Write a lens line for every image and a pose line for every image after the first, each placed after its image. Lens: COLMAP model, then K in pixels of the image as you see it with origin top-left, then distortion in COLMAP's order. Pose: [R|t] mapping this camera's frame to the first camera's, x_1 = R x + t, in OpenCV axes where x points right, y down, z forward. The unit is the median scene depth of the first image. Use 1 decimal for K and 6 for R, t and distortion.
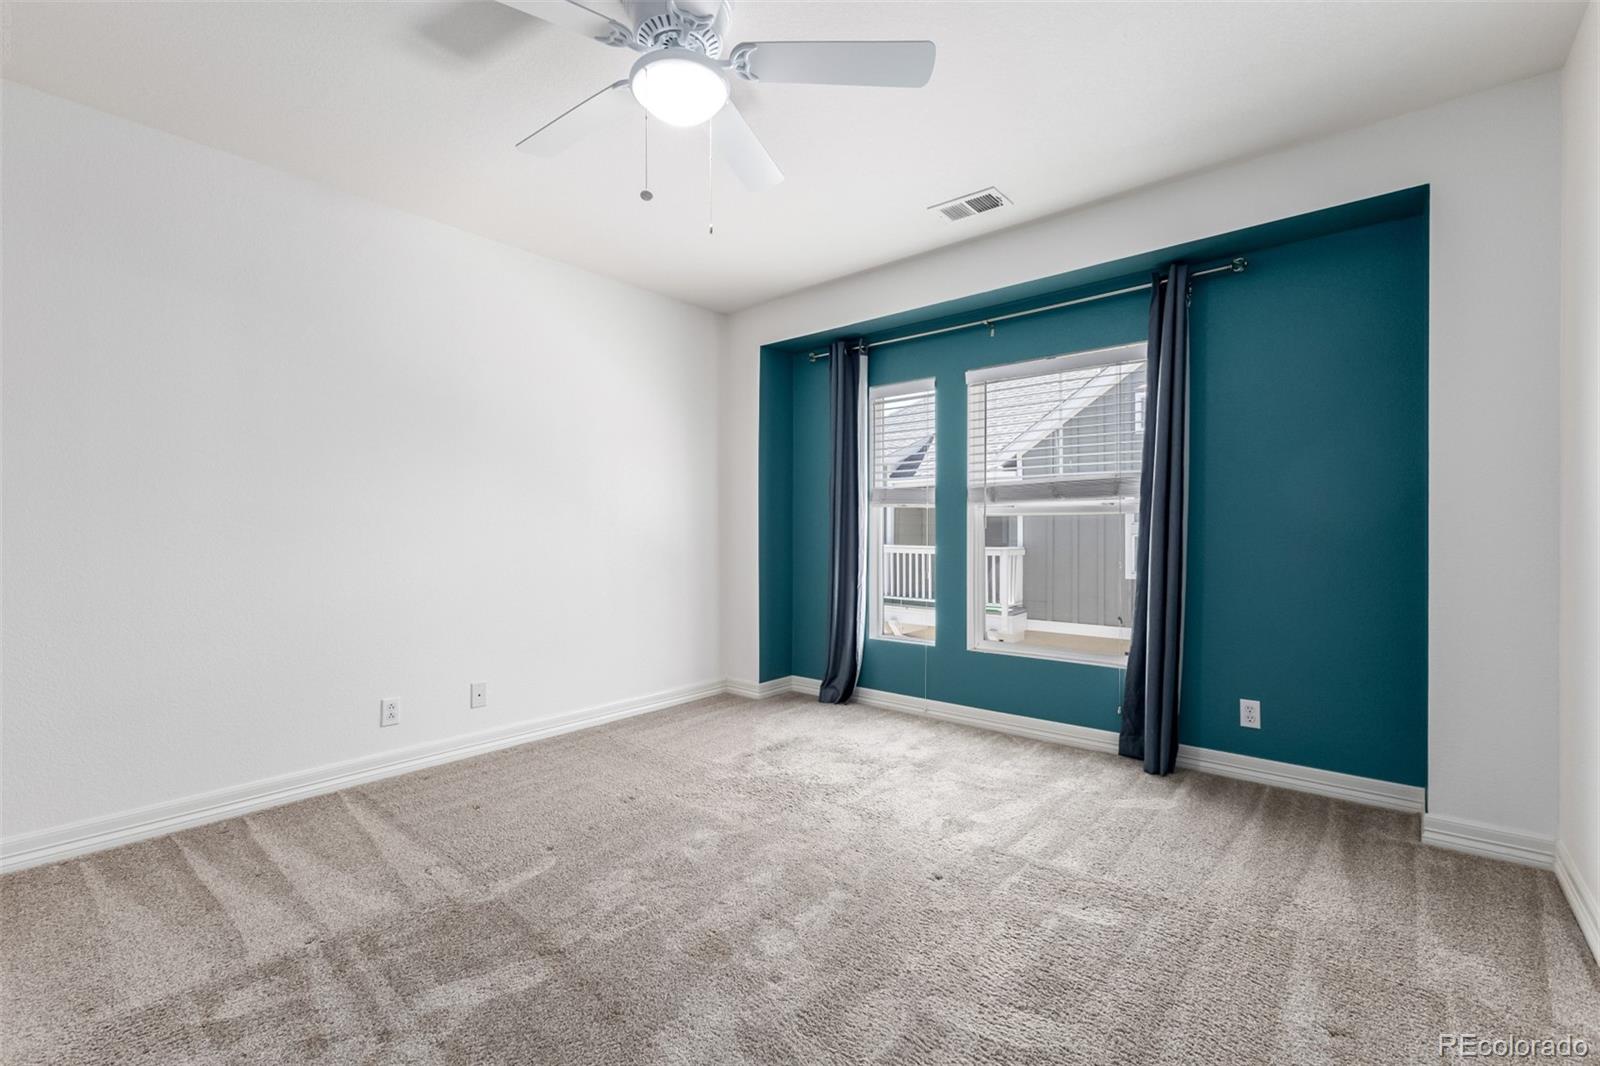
lens RADIAL K [[689.1, 0, 812.9], [0, 689.1, 537.1], [0, 0, 1]] dist [0.009095, -0.000496]
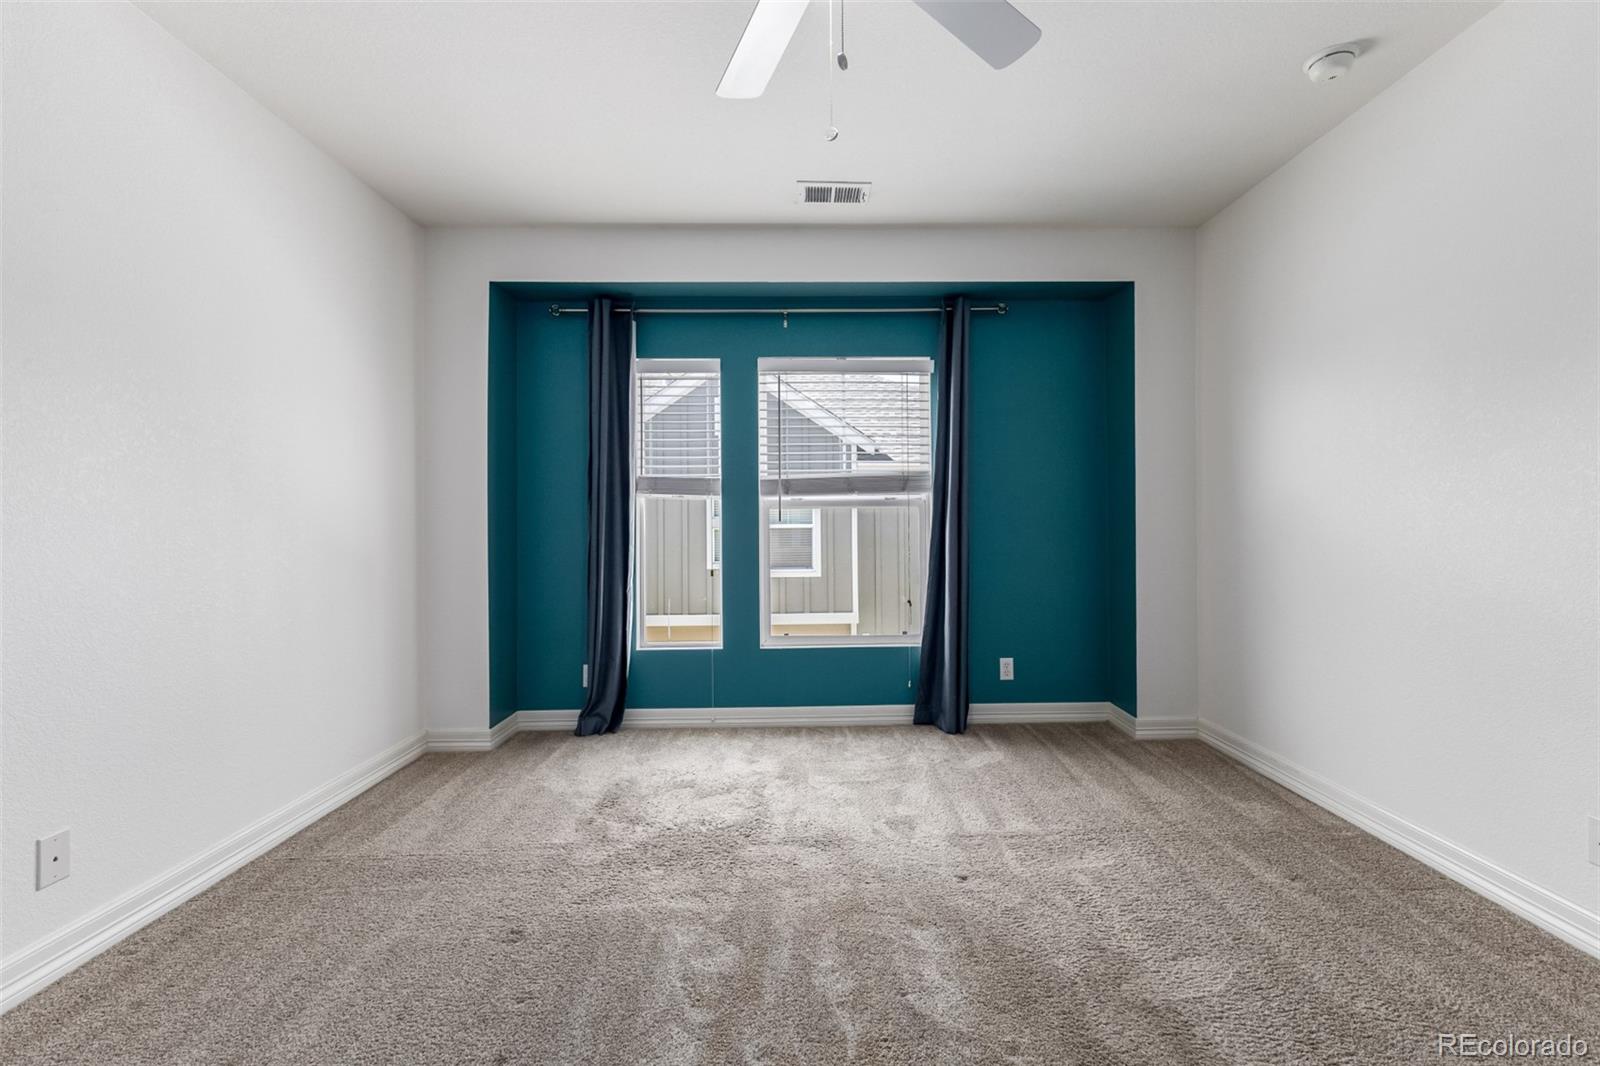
lens RADIAL K [[689.1, 0, 808.2], [0, 689.1, 524.7], [0, 0, 1]] dist [0.009095, -0.000496]
pose [[0.753094, -0.005846, 0.657887, -0.411218], [0.012975, 0.999898, -0.005968, -0.001830], [-0.657785, 0.013031, 0.753093, 0.266752]]
